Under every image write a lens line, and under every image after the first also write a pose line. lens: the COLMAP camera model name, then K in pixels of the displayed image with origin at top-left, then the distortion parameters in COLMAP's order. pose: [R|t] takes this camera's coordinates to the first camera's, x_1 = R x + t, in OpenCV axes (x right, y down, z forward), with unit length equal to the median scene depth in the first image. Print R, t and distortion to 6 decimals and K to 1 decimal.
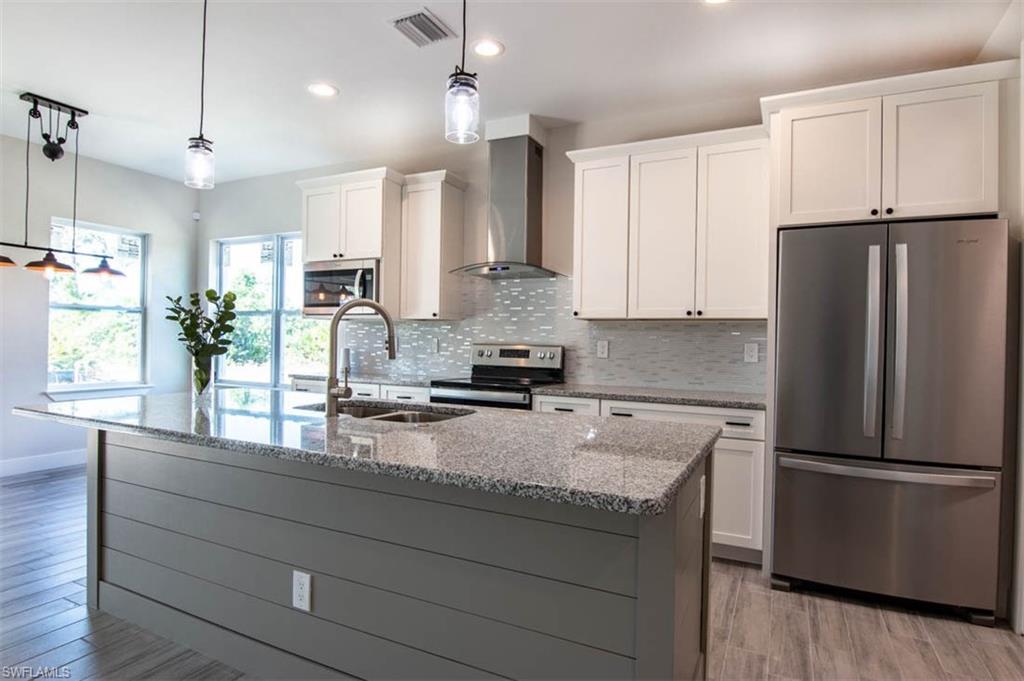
lens RADIAL K [[553.7, 0, 514.1], [0, 553.7, 342.1], [0, 0, 1]] dist [-0.017933, -0.001893]
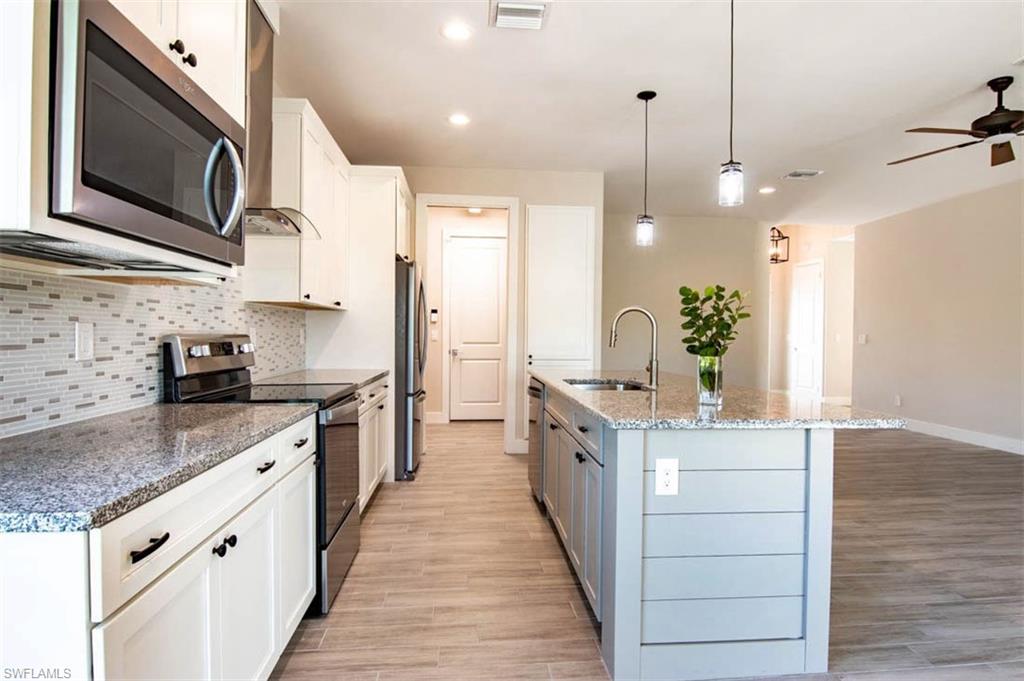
lens RADIAL K [[553.7, 0, 514.1], [0, 553.7, 342.1], [0, 0, 1]] dist [-0.017933, -0.001893]
pose [[-0.516526, -0.034173, 0.855590, -0.712462], [-0.012833, 0.999400, 0.032169, -0.010640], [-0.856176, 0.005636, -0.516654, 1.003502]]
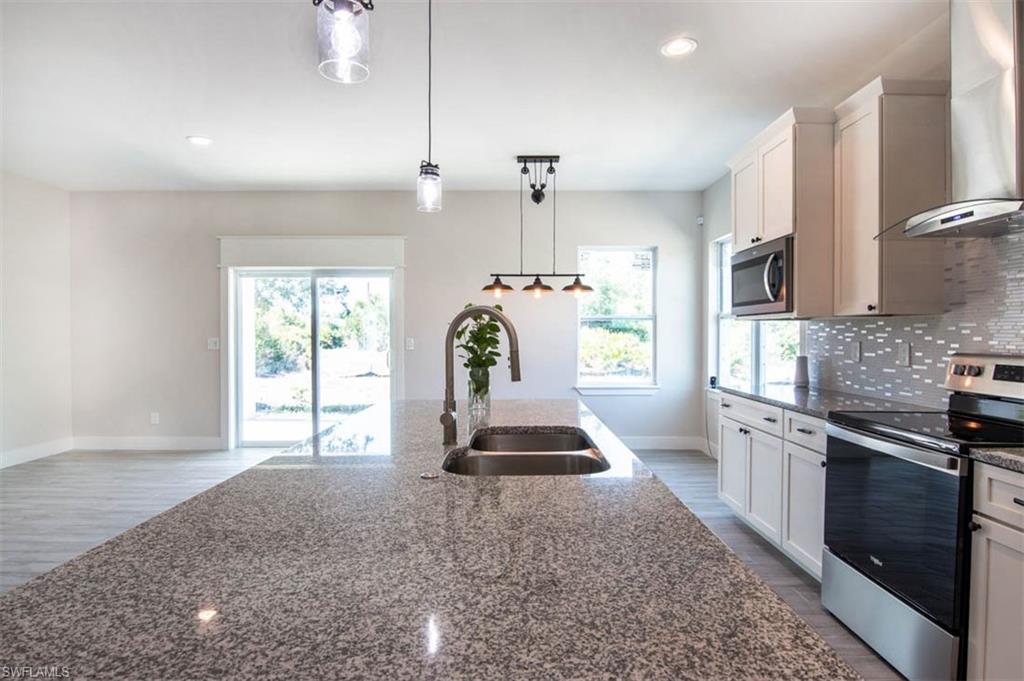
lens RADIAL K [[553.7, 0, 514.1], [0, 553.7, 342.1], [0, 0, 1]] dist [-0.017933, -0.001893]
pose [[0.446260, -0.005841, -0.894885, 0.241680], [0.007926, 0.999965, -0.002574, -0.011284], [0.894868, -0.005944, 0.446290, 0.347793]]
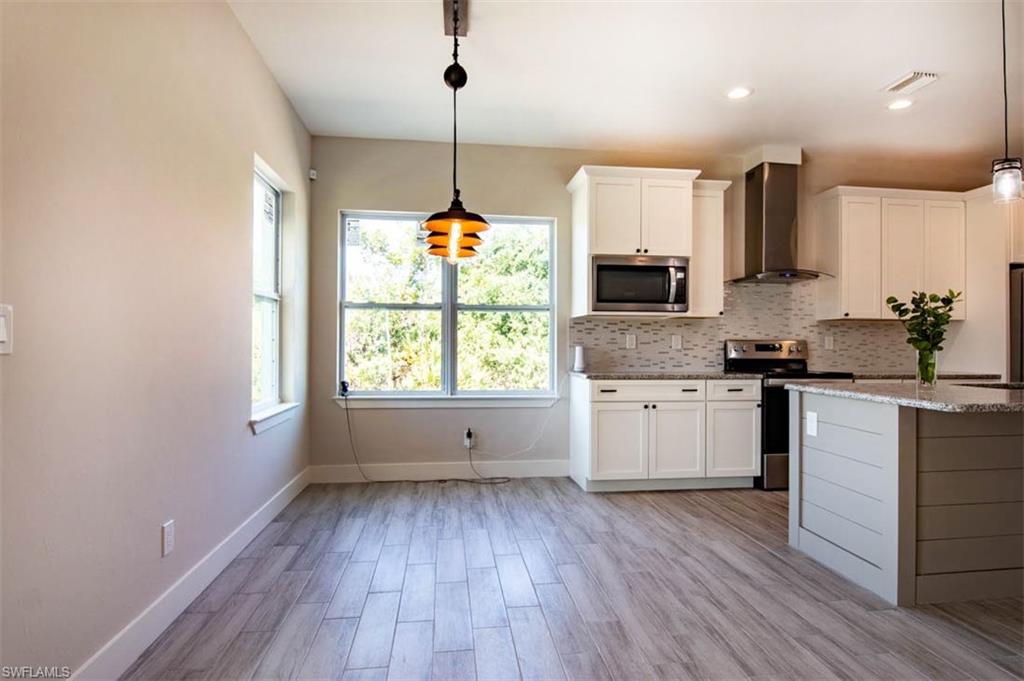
lens RADIAL K [[553.7, 0, 514.1], [0, 553.7, 342.1], [0, 0, 1]] dist [-0.017933, -0.001893]
pose [[0.835020, -0.011360, 0.550102, -1.083633], [0.011890, 0.999926, 0.002601, -0.000728], [-0.550091, 0.004369, 0.835094, 0.320882]]
